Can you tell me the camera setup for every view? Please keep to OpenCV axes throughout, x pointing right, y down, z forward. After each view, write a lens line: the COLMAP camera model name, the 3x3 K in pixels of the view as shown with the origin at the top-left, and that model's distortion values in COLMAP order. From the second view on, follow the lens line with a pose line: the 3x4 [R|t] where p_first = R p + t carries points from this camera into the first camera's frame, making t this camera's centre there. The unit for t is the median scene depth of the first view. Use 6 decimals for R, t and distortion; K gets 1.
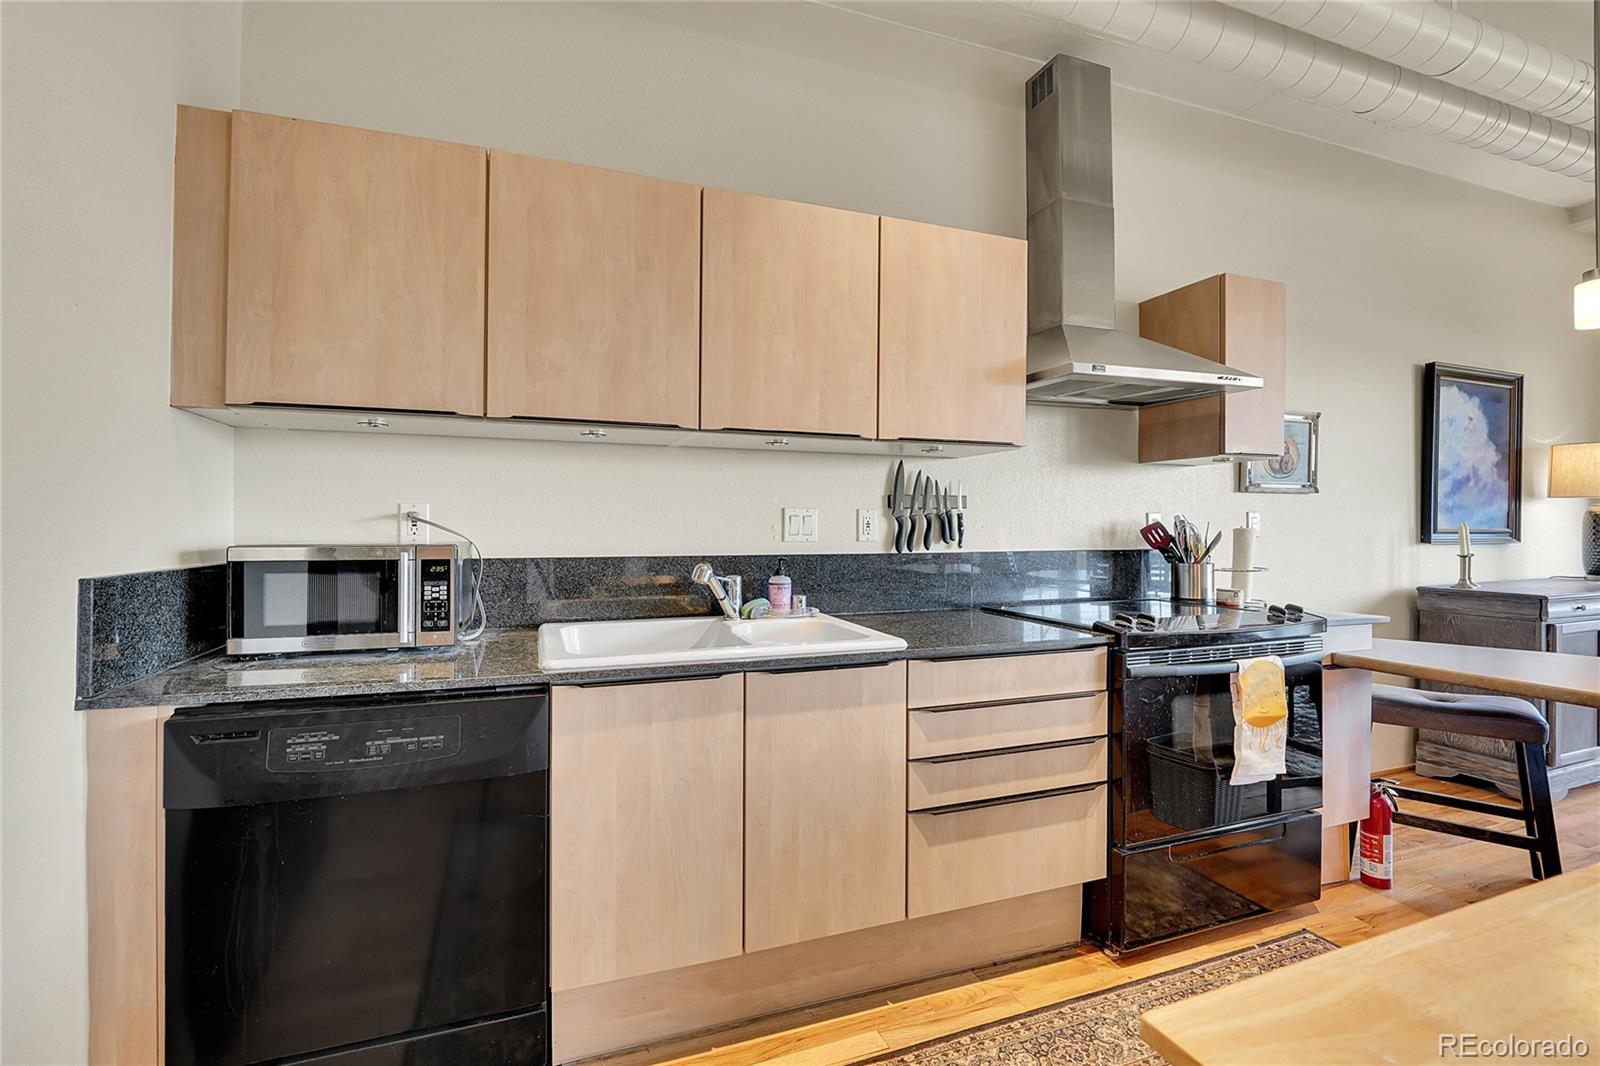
lens RADIAL K [[664.5, 0, 863.8], [0, 664.5, 529.4], [0, 0, 1]] dist [-0.010791, 0.000765]
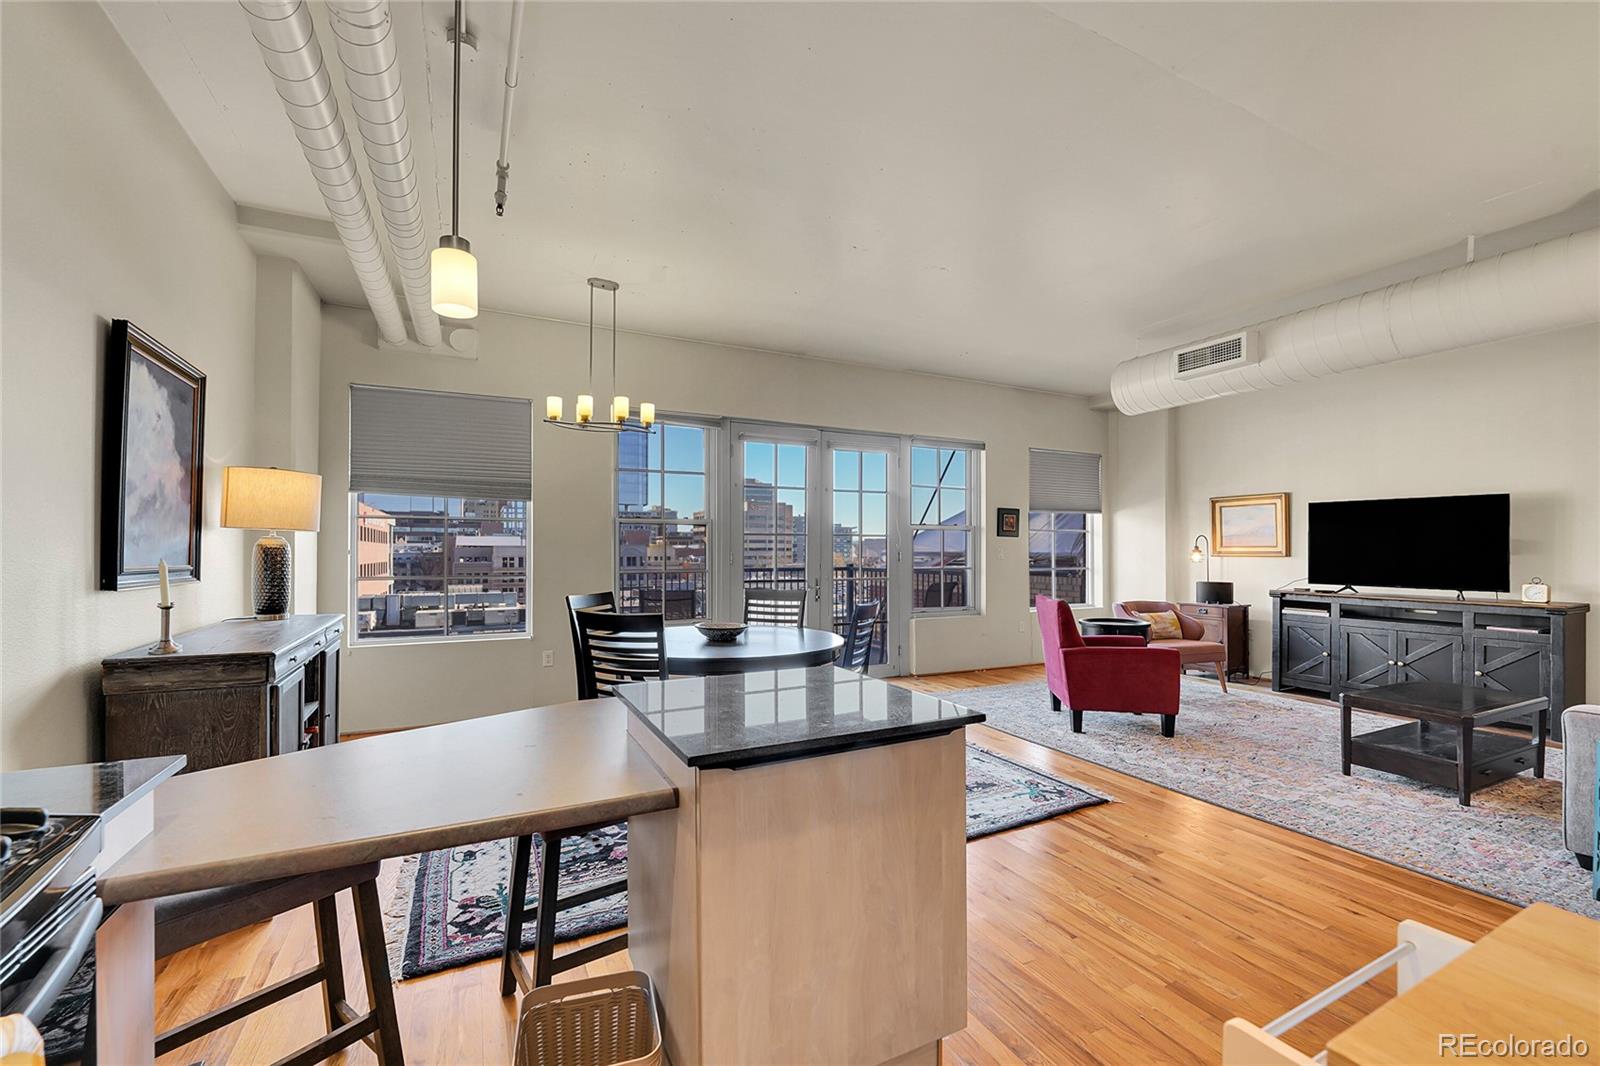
lens RADIAL K [[654.4, 0, 771.3], [0, 654.4, 544.5], [0, 0, 1]] dist [-0.009110, -0.001577]
pose [[-0.075443, 0.017831, 0.996991, 0.205390], [-0.008580, 0.999791, -0.018531, -0.023863], [-0.997113, -0.009952, -0.075274, 0.502587]]
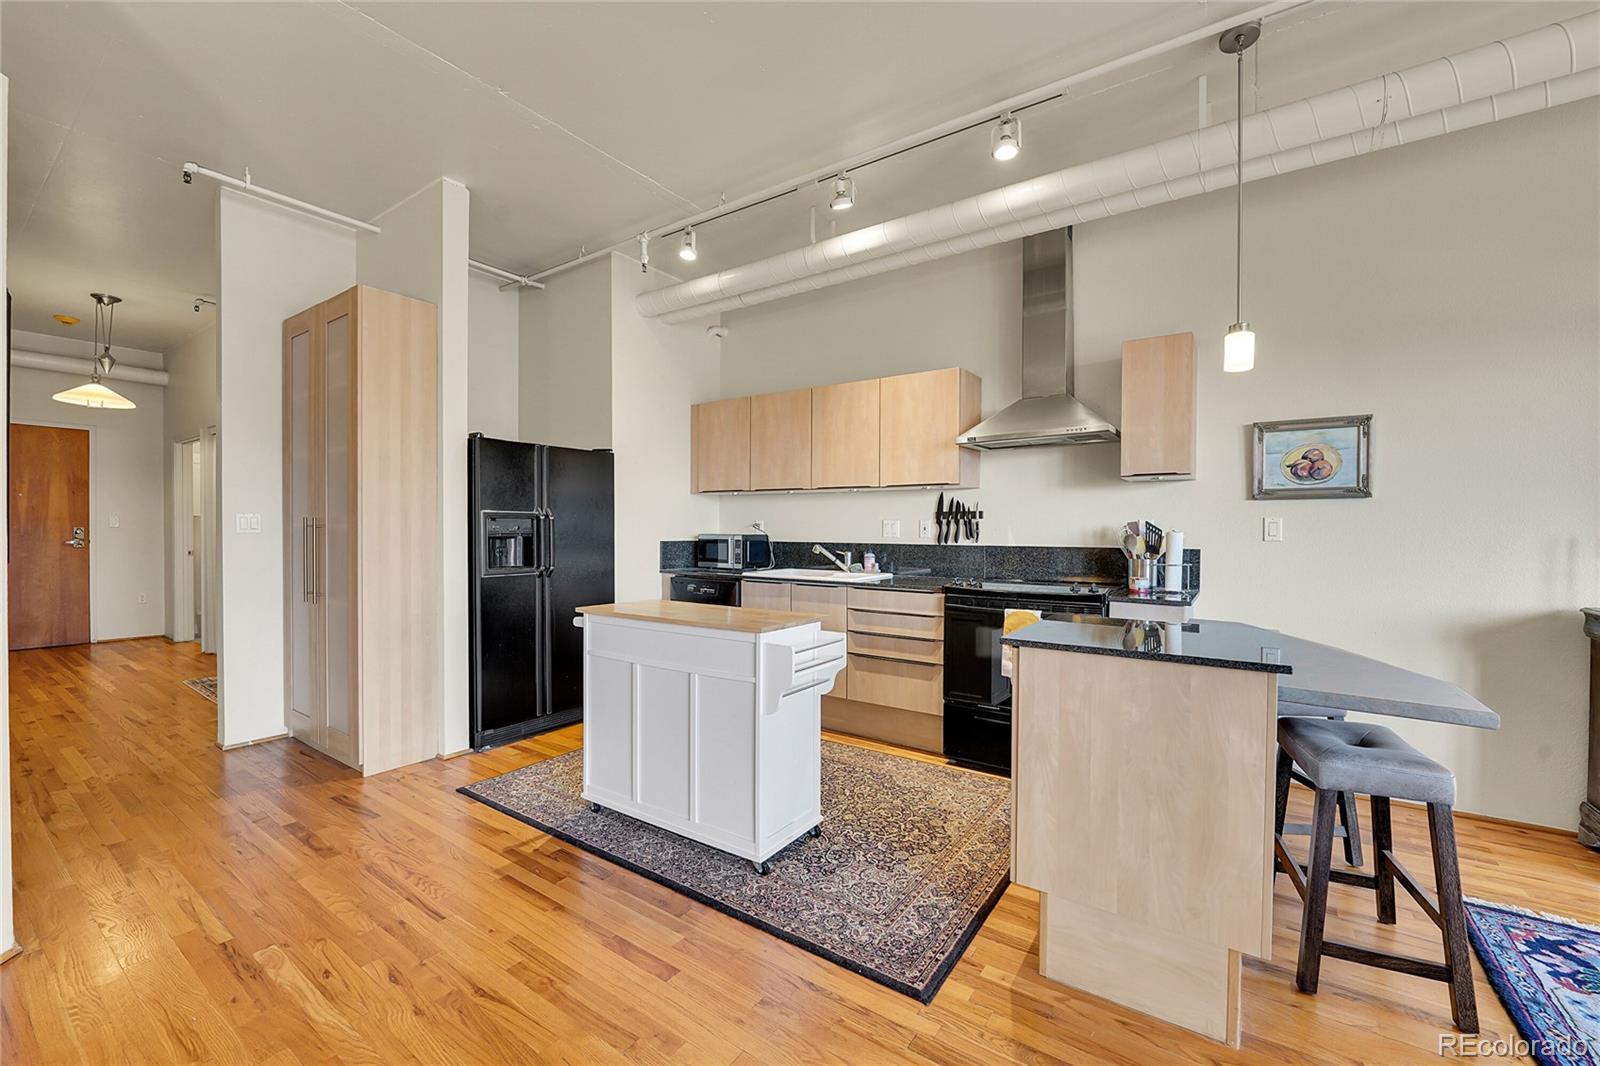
lens RADIAL K [[664.5, 0, 791.1], [0, 664.5, 538.6], [0, 0, 1]] dist [-0.010791, 0.000765]
pose [[0.568013, 0.018565, -0.822810, 1.200688], [-0.001708, 0.999770, 0.021379, -0.015446], [0.823017, -0.010738, 0.567915, -0.309472]]
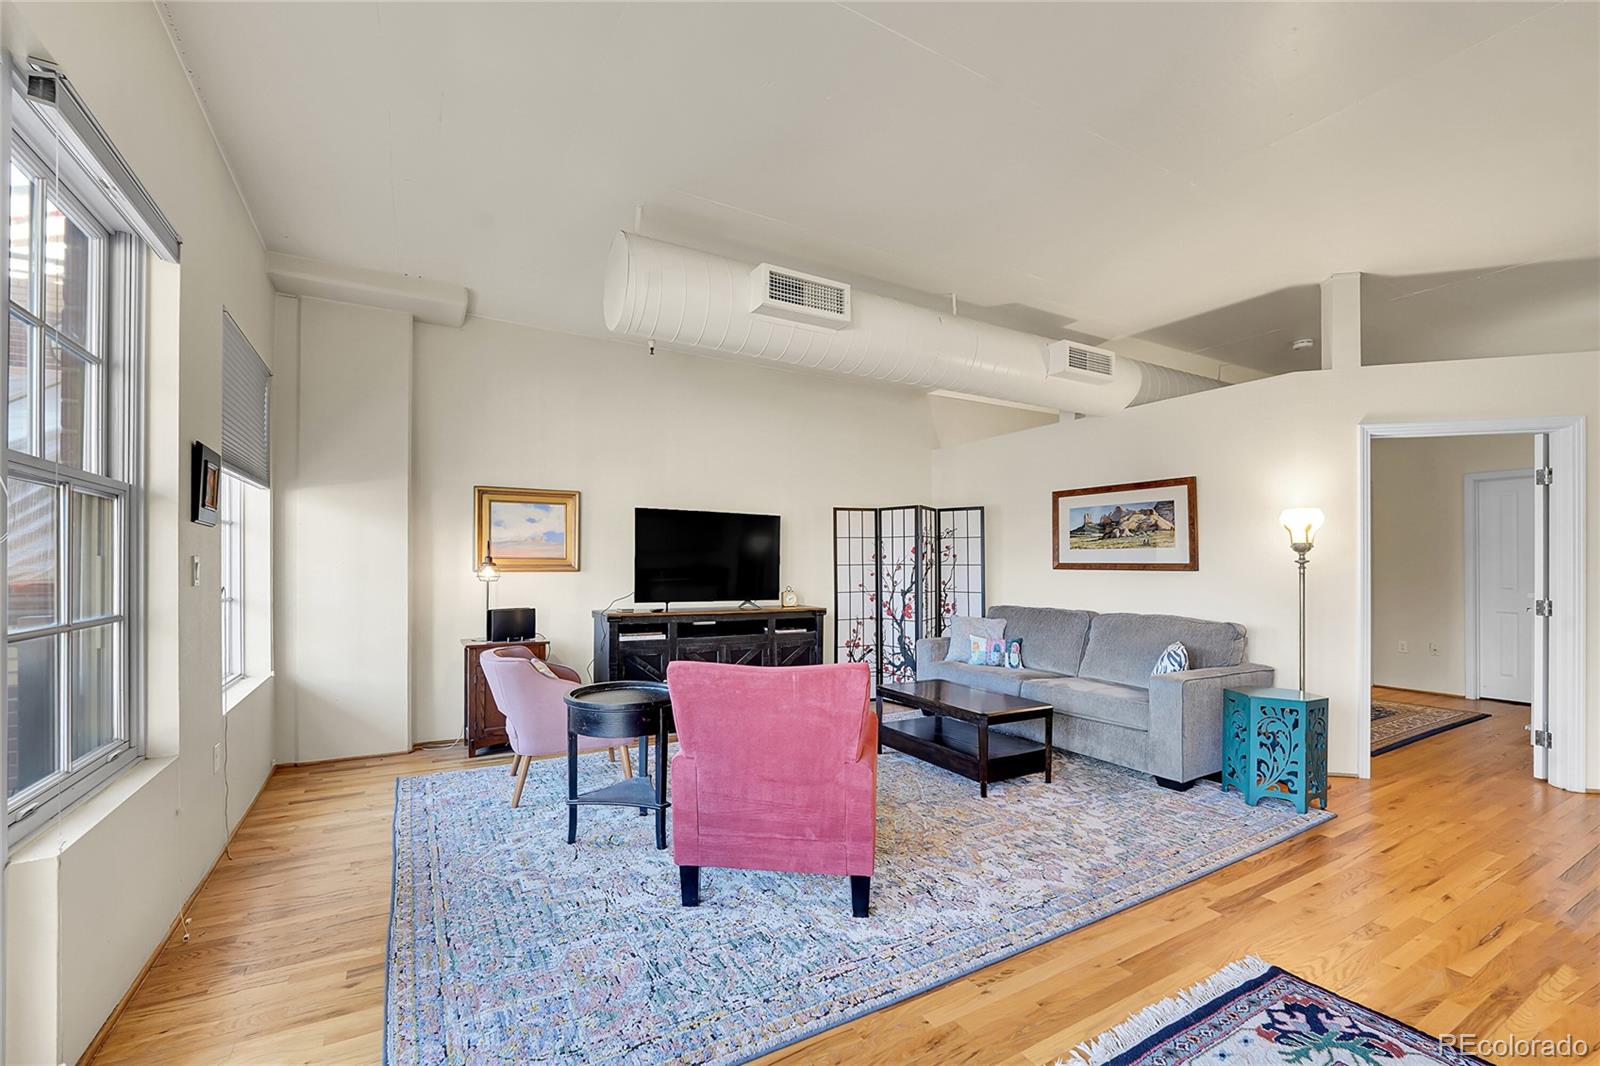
lens RADIAL K [[654.4, 0, 753.9], [0, 654.4, 563.7], [0, 0, 1]] dist [-0.009110, -0.001577]
pose [[-0.989789, 0.003869, -0.142487, 2.128851], [0.005612, 0.999914, -0.011829, -0.035122], [0.142429, -0.012508, -0.989726, 0.437182]]
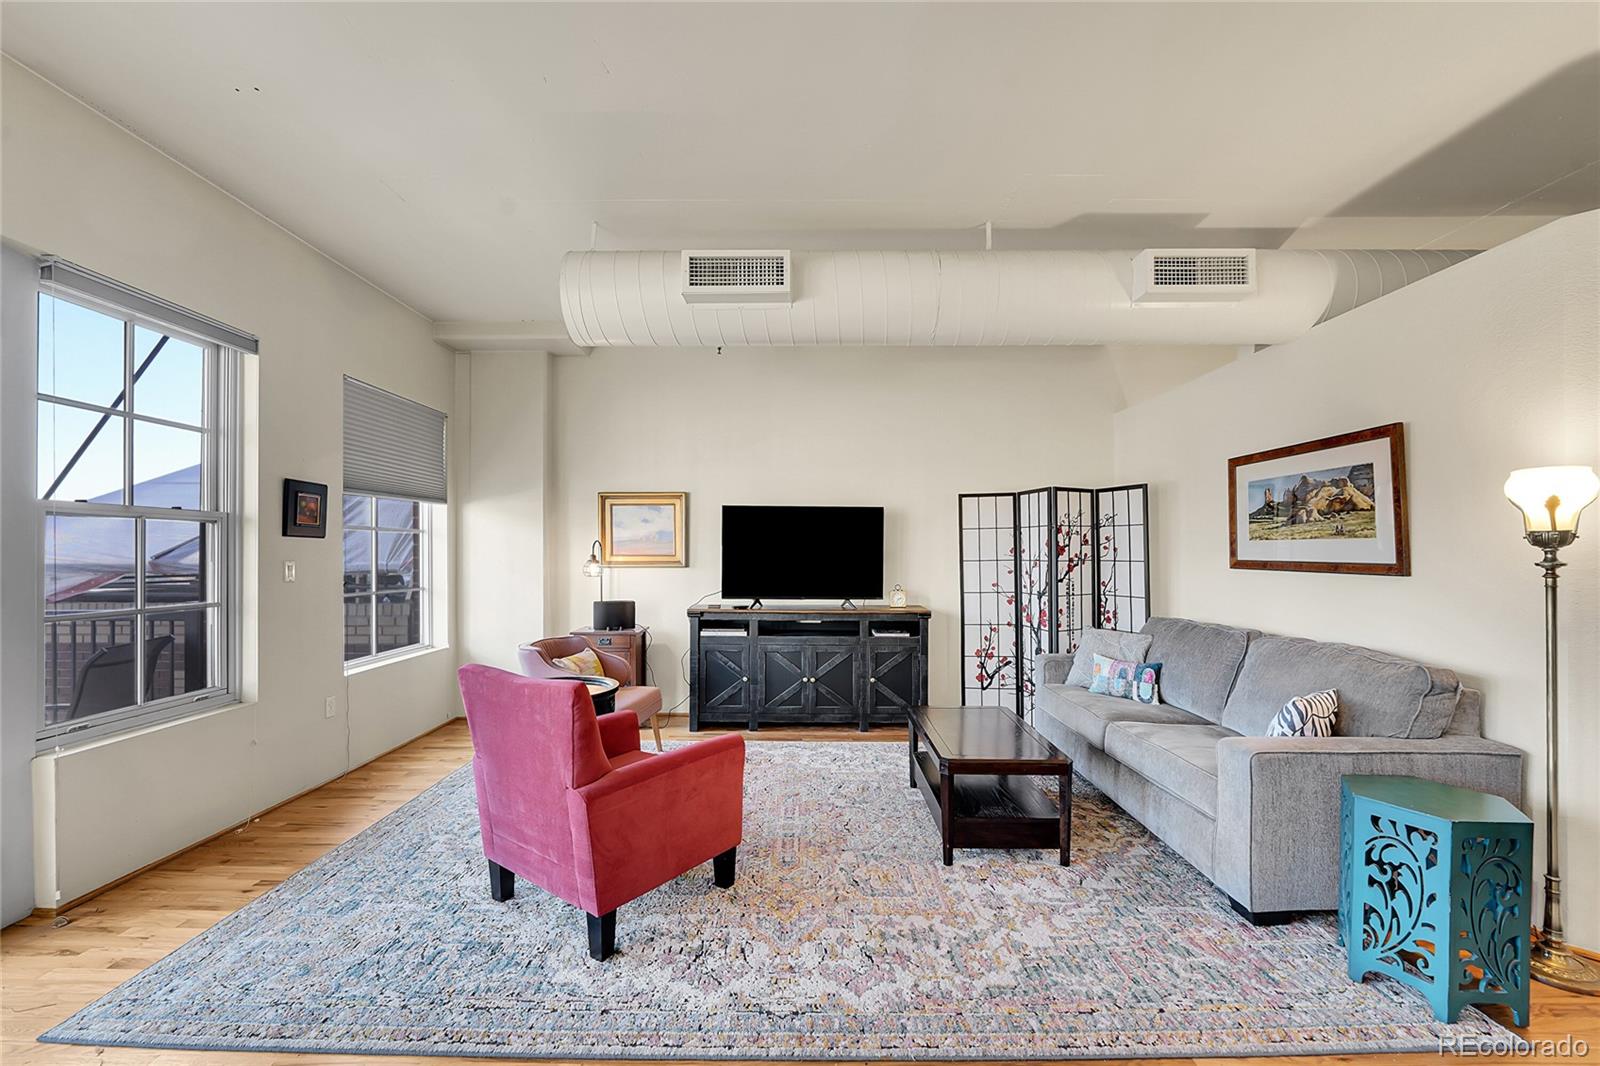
lens RADIAL K [[654.4, 0, 798.9], [0, 654.4, 551.0], [0, 0, 1]] dist [-0.009110, -0.001577]
pose [[-0.934406, 0.009541, 0.356081, 1.332236], [0.004874, 0.999890, -0.014001, -0.058841], [-0.356175, -0.011347, -0.934350, 0.246305]]
